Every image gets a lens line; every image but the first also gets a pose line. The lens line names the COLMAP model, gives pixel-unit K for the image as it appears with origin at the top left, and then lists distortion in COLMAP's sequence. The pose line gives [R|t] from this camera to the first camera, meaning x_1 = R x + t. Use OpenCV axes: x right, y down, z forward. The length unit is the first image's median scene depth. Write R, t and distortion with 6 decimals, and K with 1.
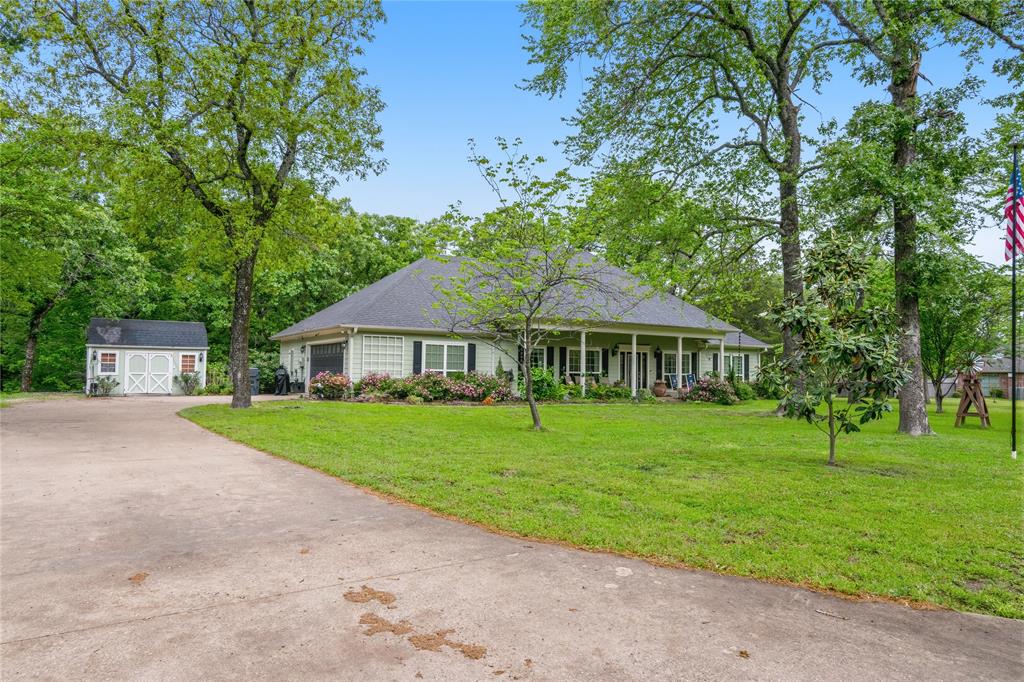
lens RADIAL K [[723.5, 0, 510.1], [0, 723.5, 342.2], [0, 0, 1]] dist [-0.040907, -0.000196]
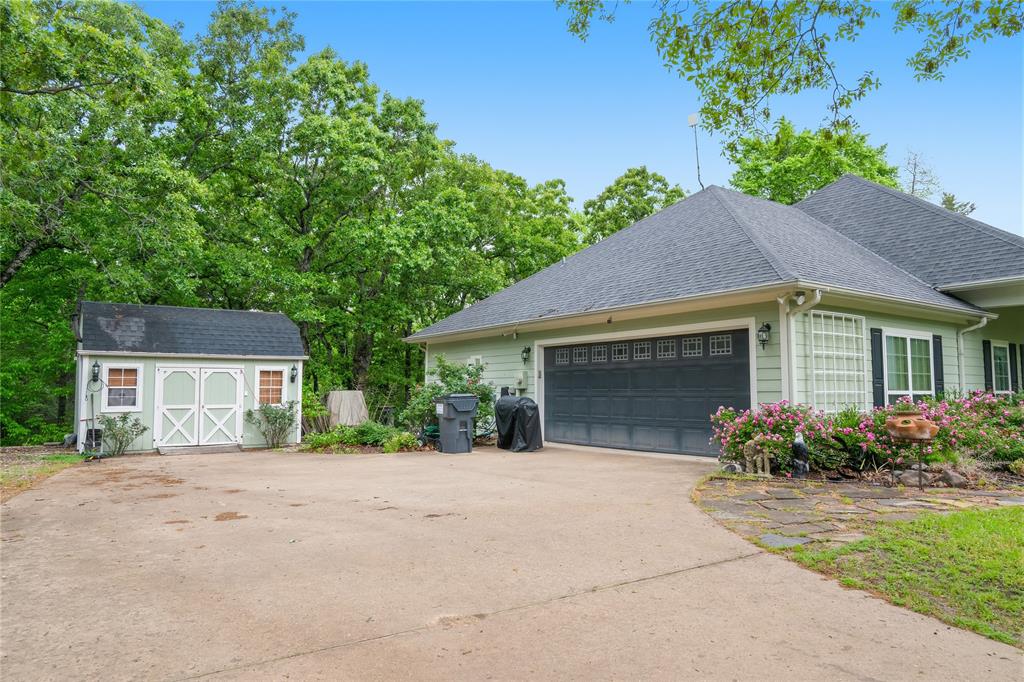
lens RADIAL K [[723.5, 0, 514.1], [0, 723.5, 339.0], [0, 0, 1]] dist [-0.040907, -0.000196]
pose [[0.996935, -0.010324, 0.077545, -0.323173], [0.012556, 0.999519, -0.028351, 0.012394], [-0.077215, 0.029238, 0.996586, 0.472591]]
